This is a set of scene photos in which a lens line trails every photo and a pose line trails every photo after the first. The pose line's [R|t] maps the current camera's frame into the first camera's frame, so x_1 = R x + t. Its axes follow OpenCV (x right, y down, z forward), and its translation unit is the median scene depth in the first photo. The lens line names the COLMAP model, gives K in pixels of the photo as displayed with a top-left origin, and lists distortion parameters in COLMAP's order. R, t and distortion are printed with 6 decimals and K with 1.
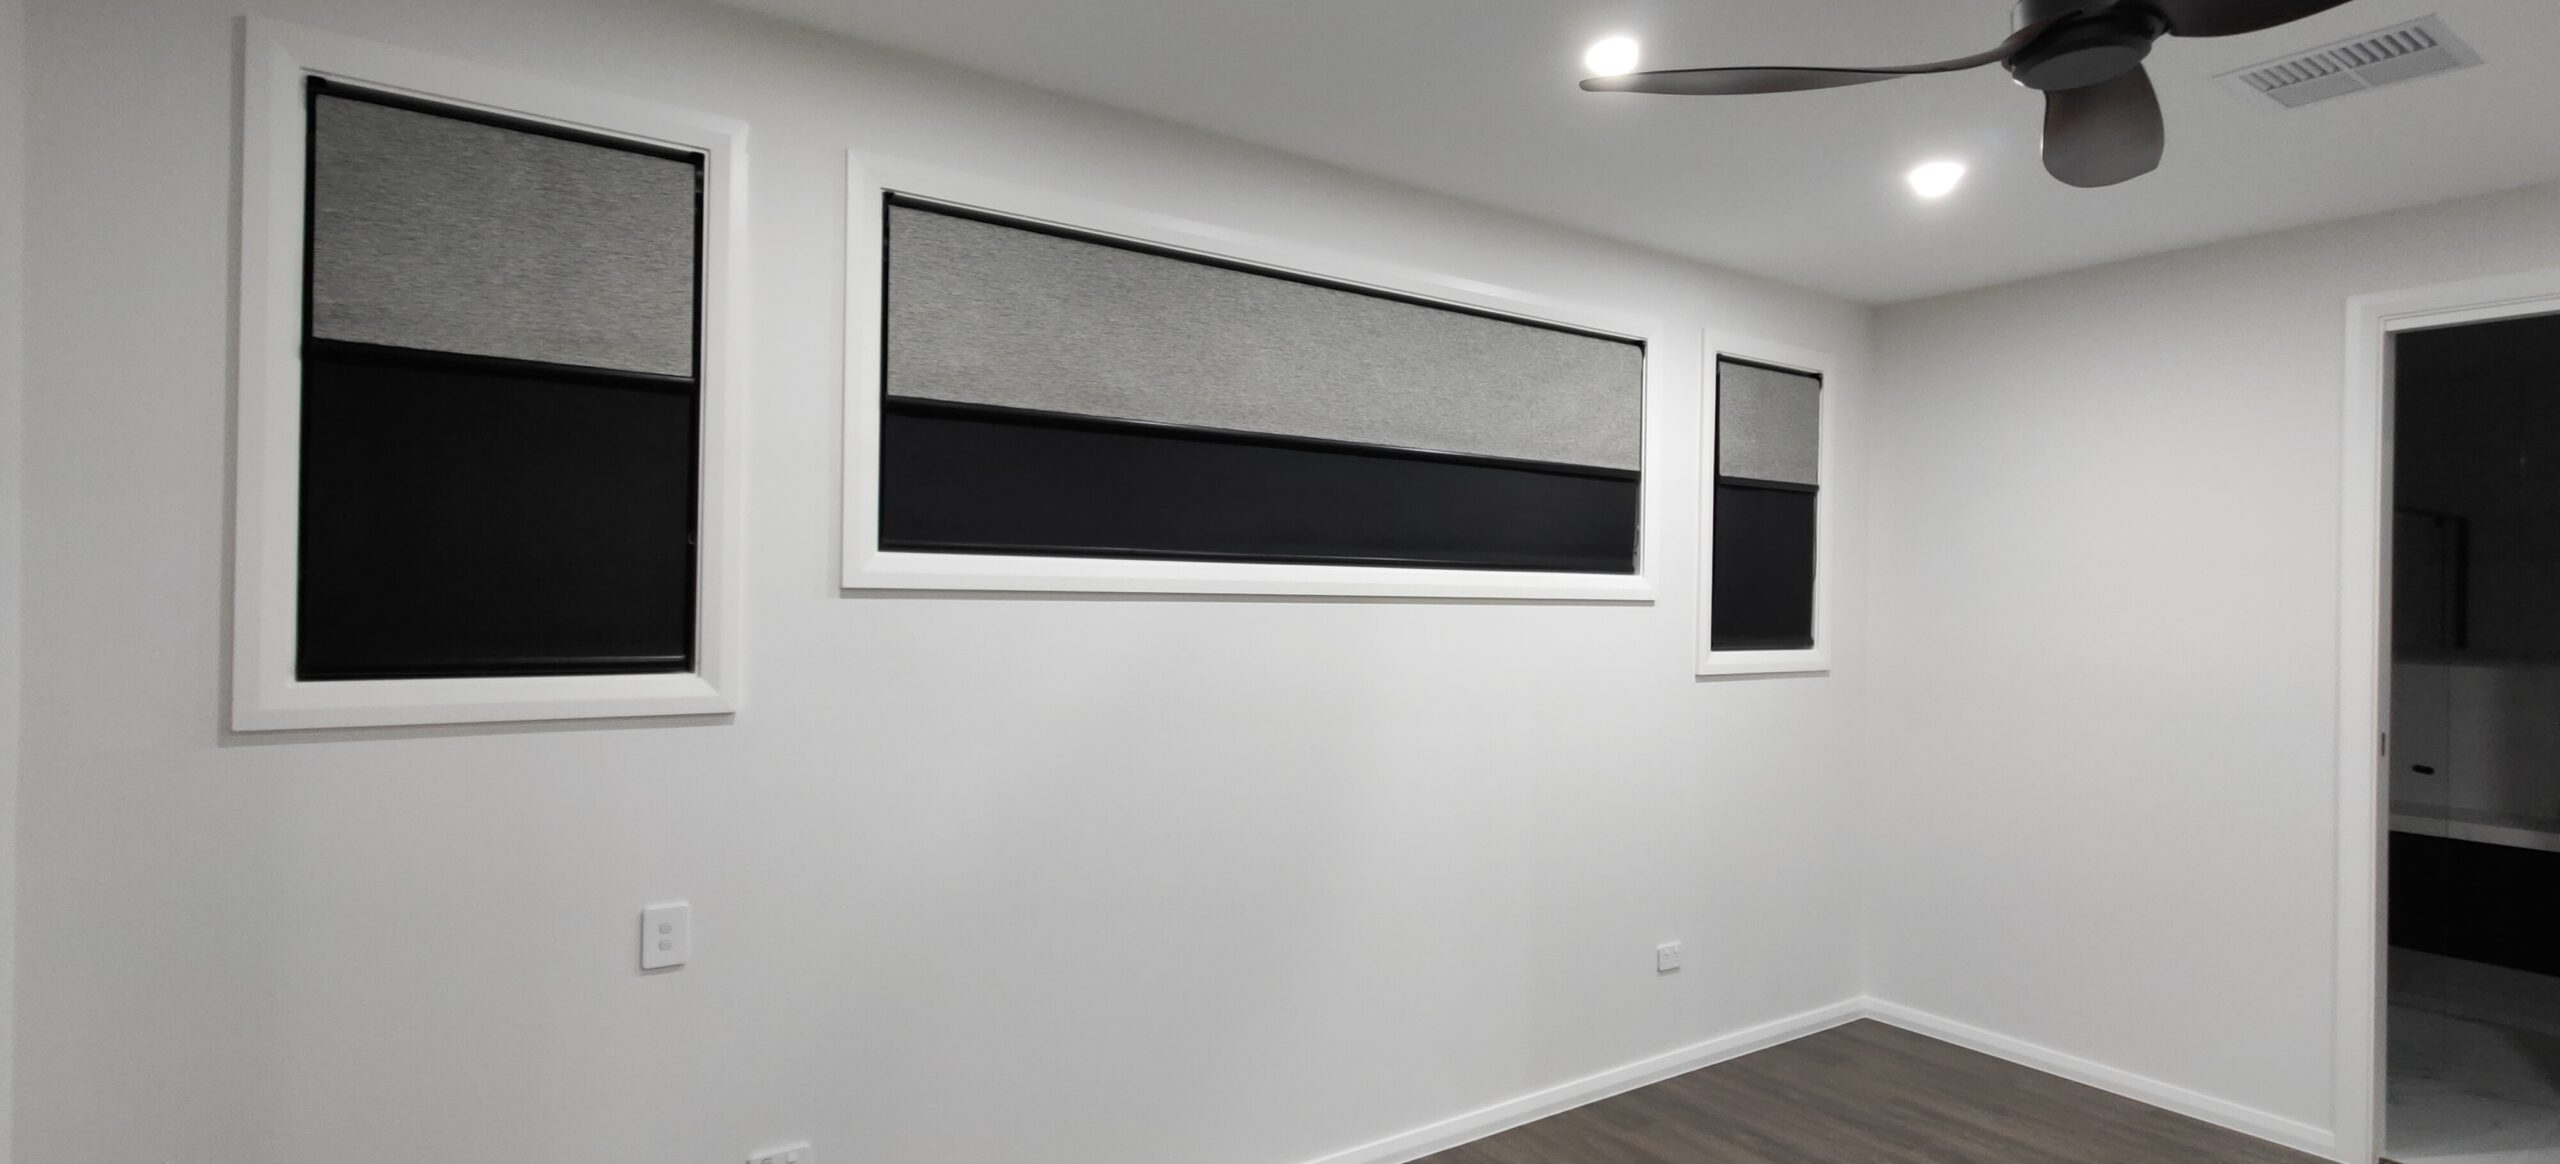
lens RADIAL K [[1214.8, 0, 1308.6], [0, 1214.8, 580.2], [0, 0, 1]] dist [0.004639, -0.000818]
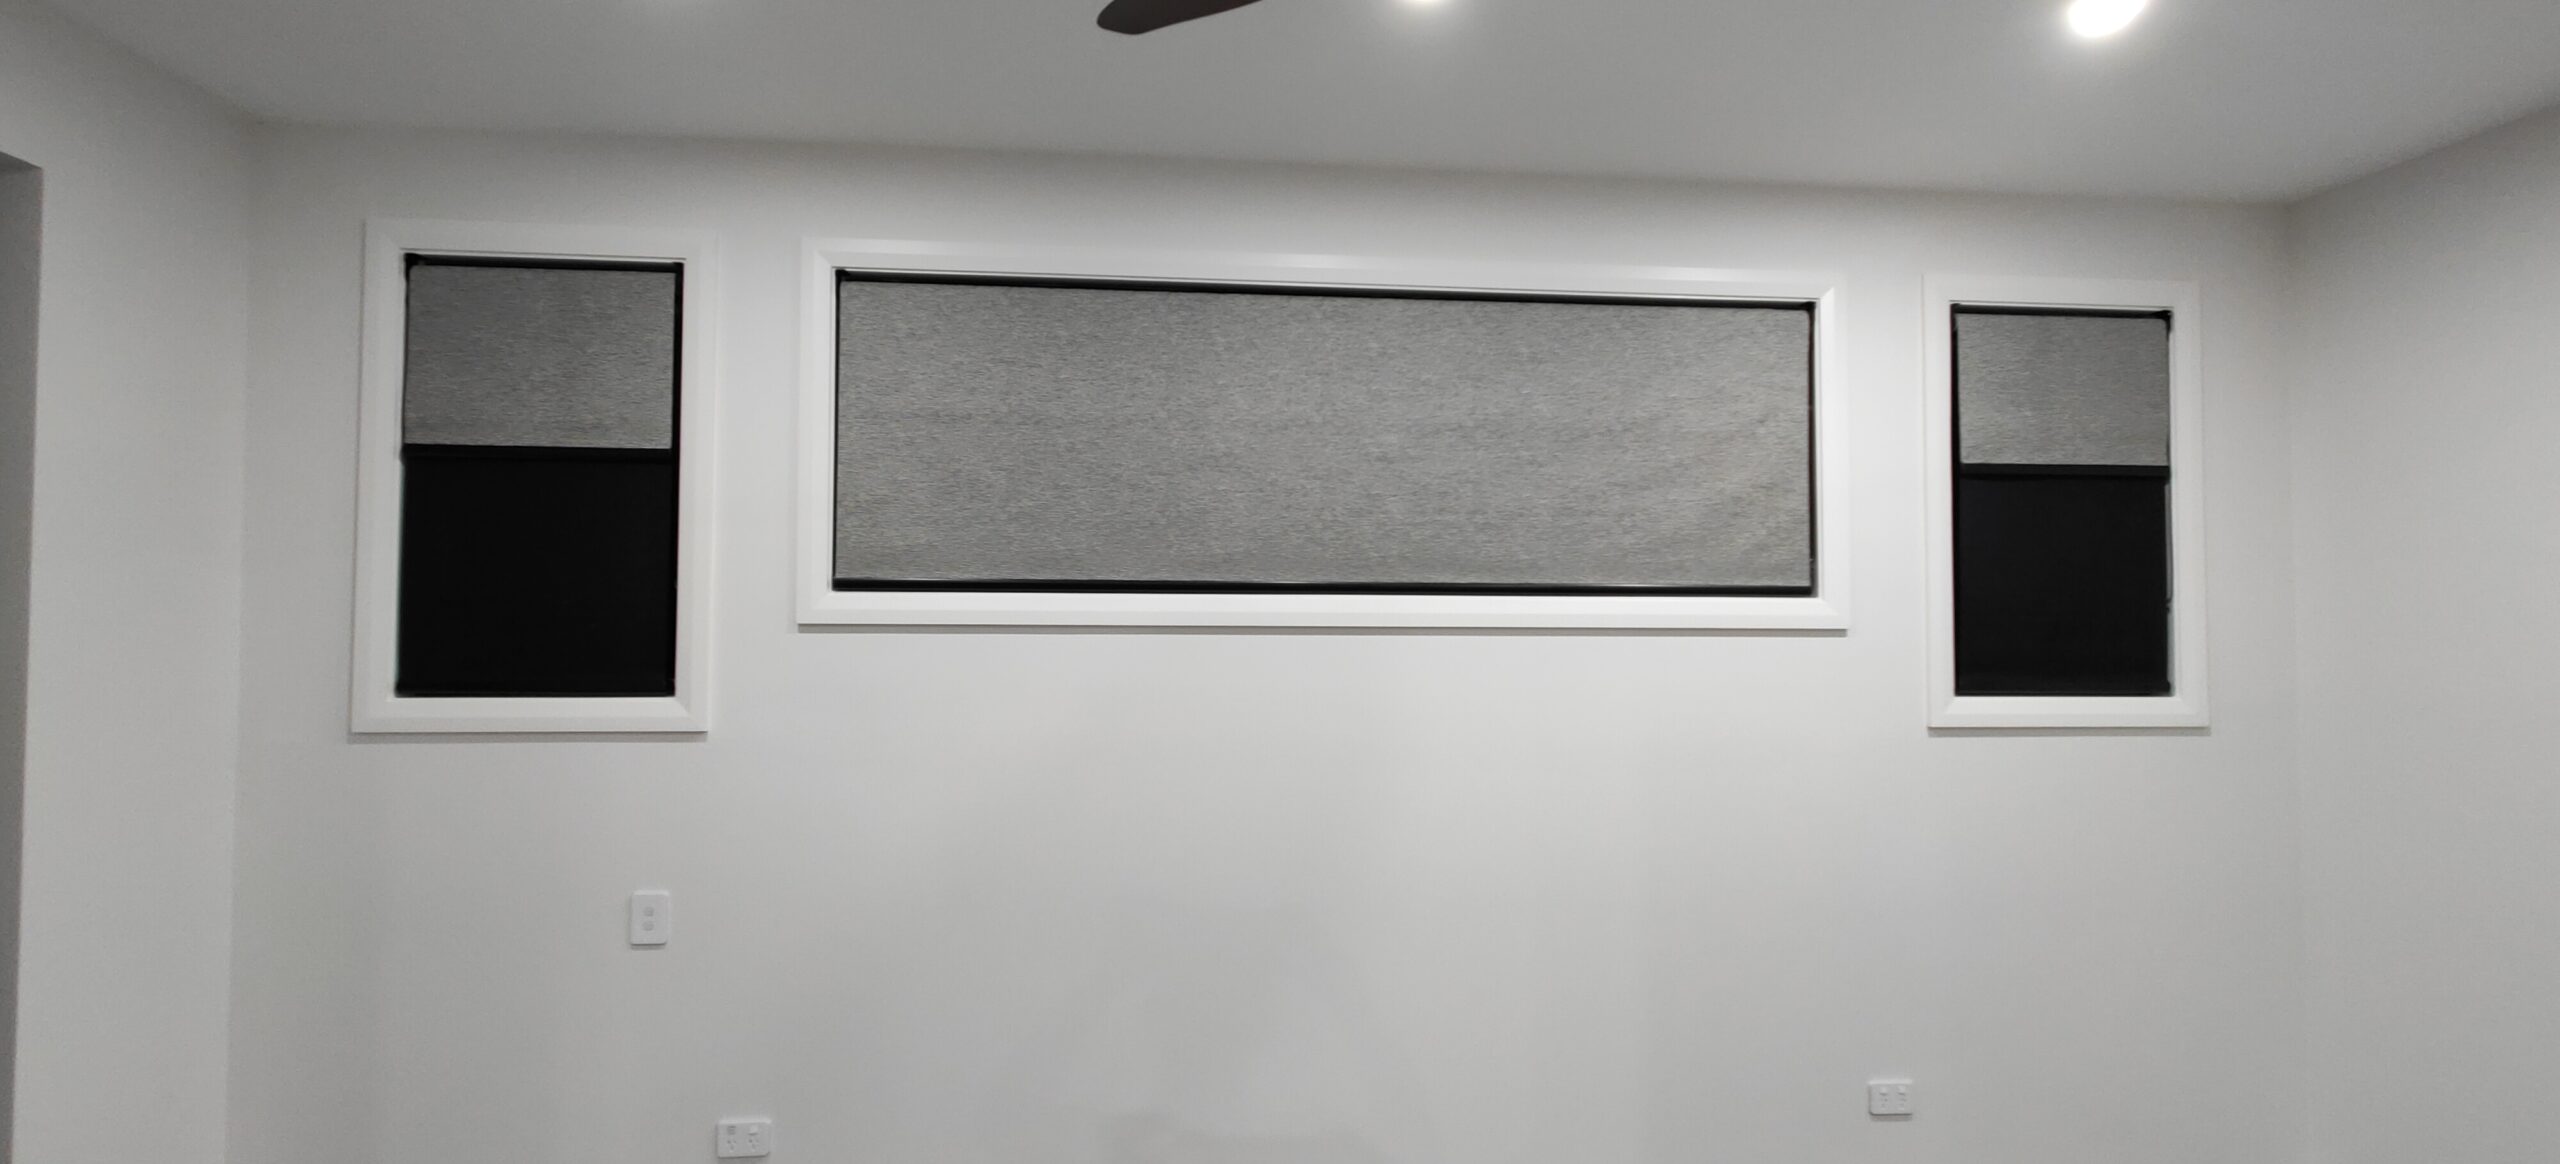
lens RADIAL K [[1214.8, 0, 1254.1], [0, 1214.8, 575.5], [0, 0, 1]] dist [0.004639, -0.000818]
pose [[0.877439, -0.030231, -0.478735, 0.567346], [0.014087, 0.999206, -0.037277, 0.009934], [0.479481, 0.025964, 0.877168, 0.230515]]
